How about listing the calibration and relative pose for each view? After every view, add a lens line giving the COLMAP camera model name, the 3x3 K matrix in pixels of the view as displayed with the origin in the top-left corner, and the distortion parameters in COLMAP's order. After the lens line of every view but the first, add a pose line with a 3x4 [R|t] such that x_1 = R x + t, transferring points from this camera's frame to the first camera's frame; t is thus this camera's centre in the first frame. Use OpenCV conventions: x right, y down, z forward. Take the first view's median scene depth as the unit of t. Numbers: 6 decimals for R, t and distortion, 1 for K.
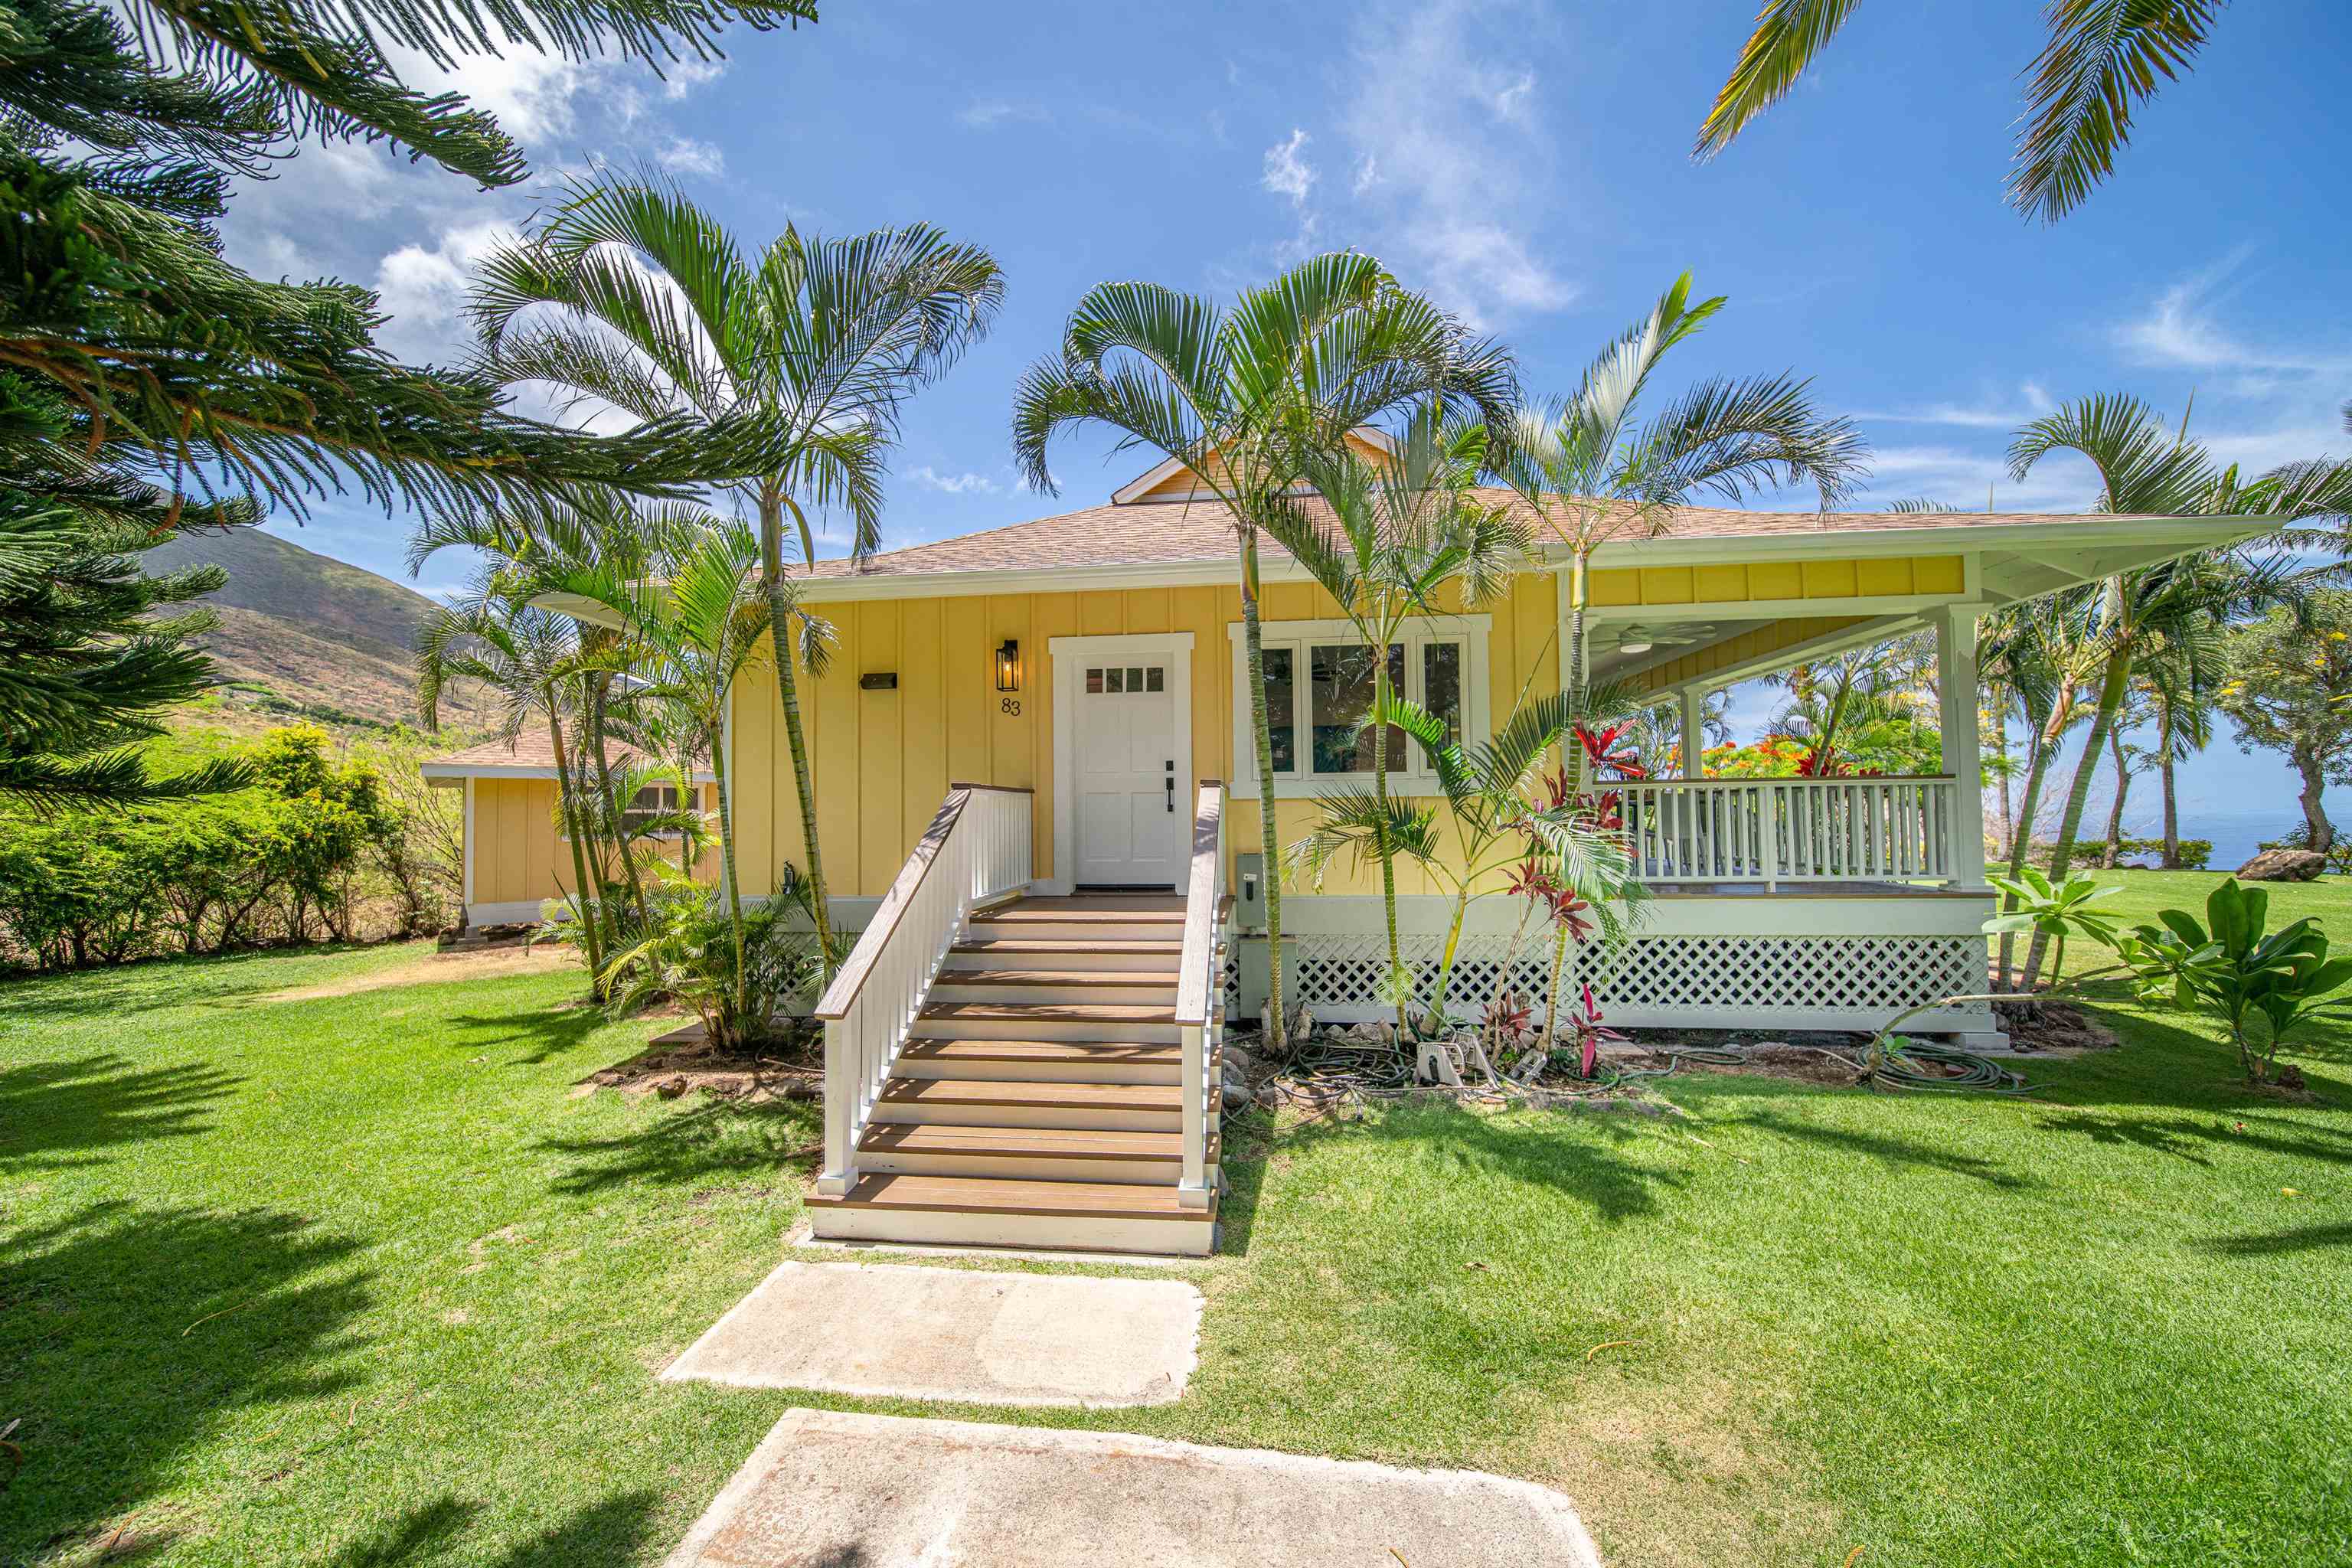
lens RADIAL K [[893.4, 0, 1170.0], [0, 893.4, 826.5], [0, 0, 1]] dist [0.027675, 0.000211]
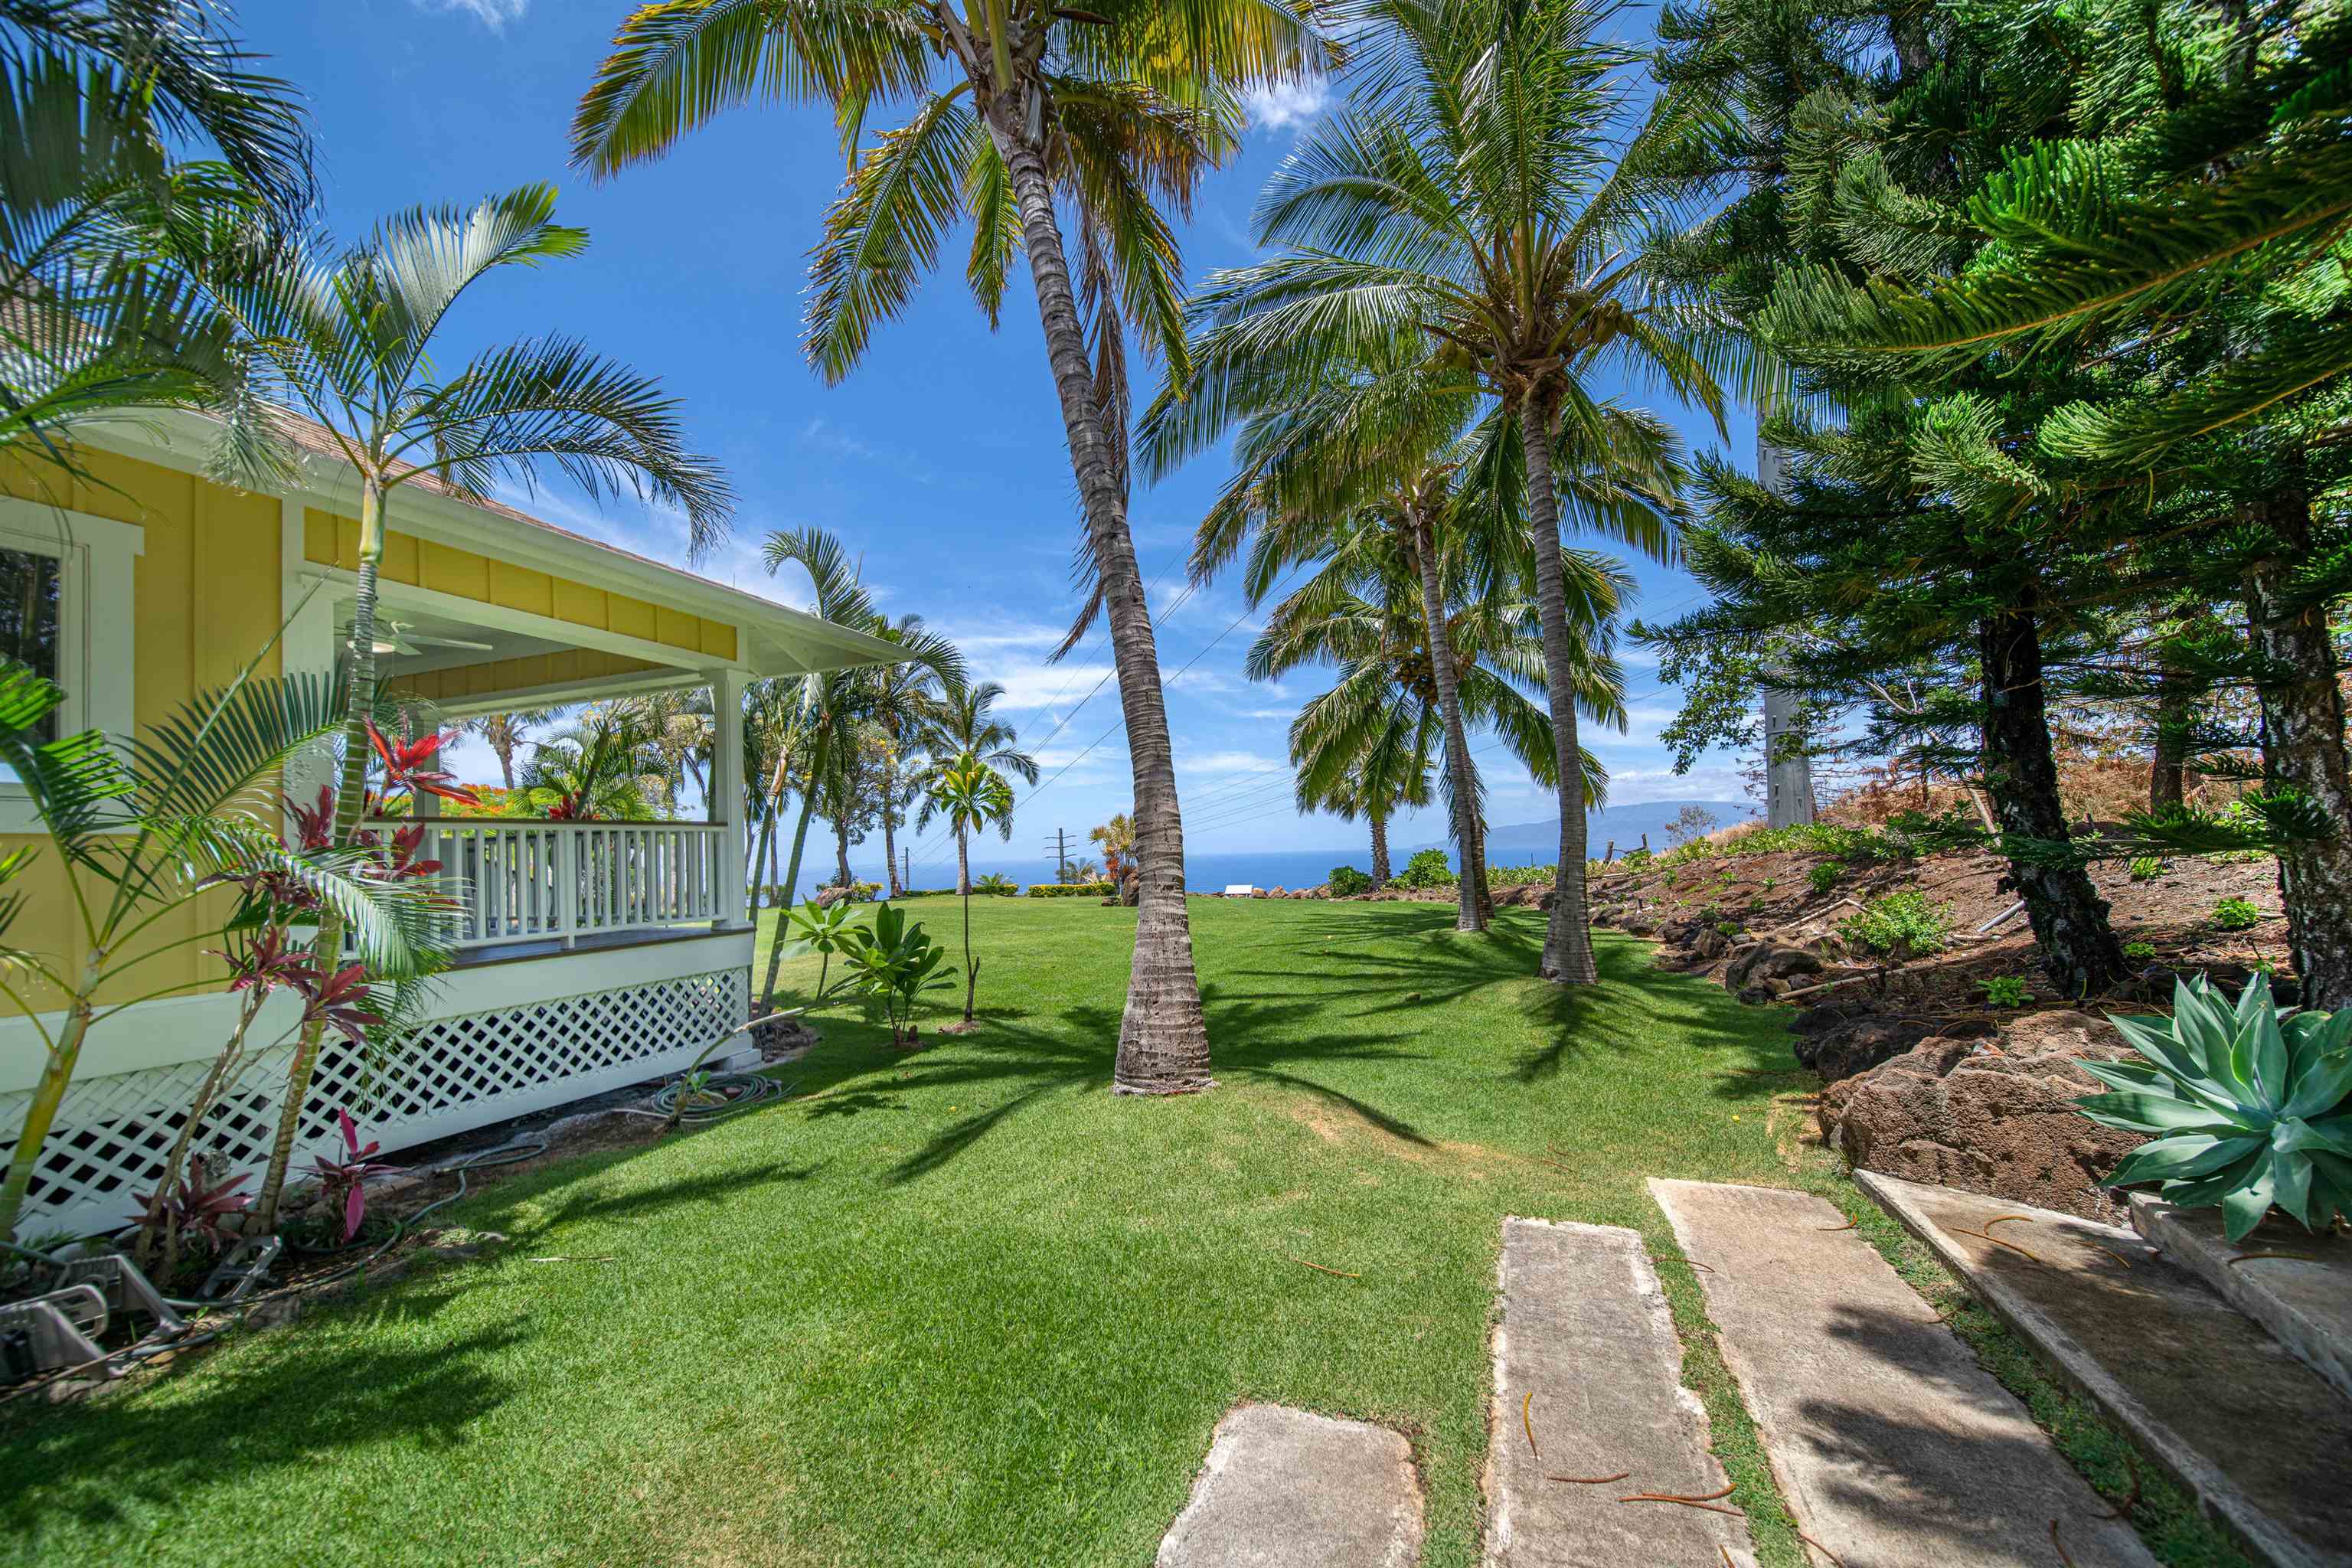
lens RADIAL K [[893.4, 0, 1170.0], [0, 893.4, 826.5], [0, 0, 1]] dist [0.027675, 0.000211]
pose [[0.259533, 0.029459, 0.965285, -0.054659], [0.042491, 0.998218, -0.041888, 0.016656], [-0.964799, 0.051887, 0.257819, 0.201778]]
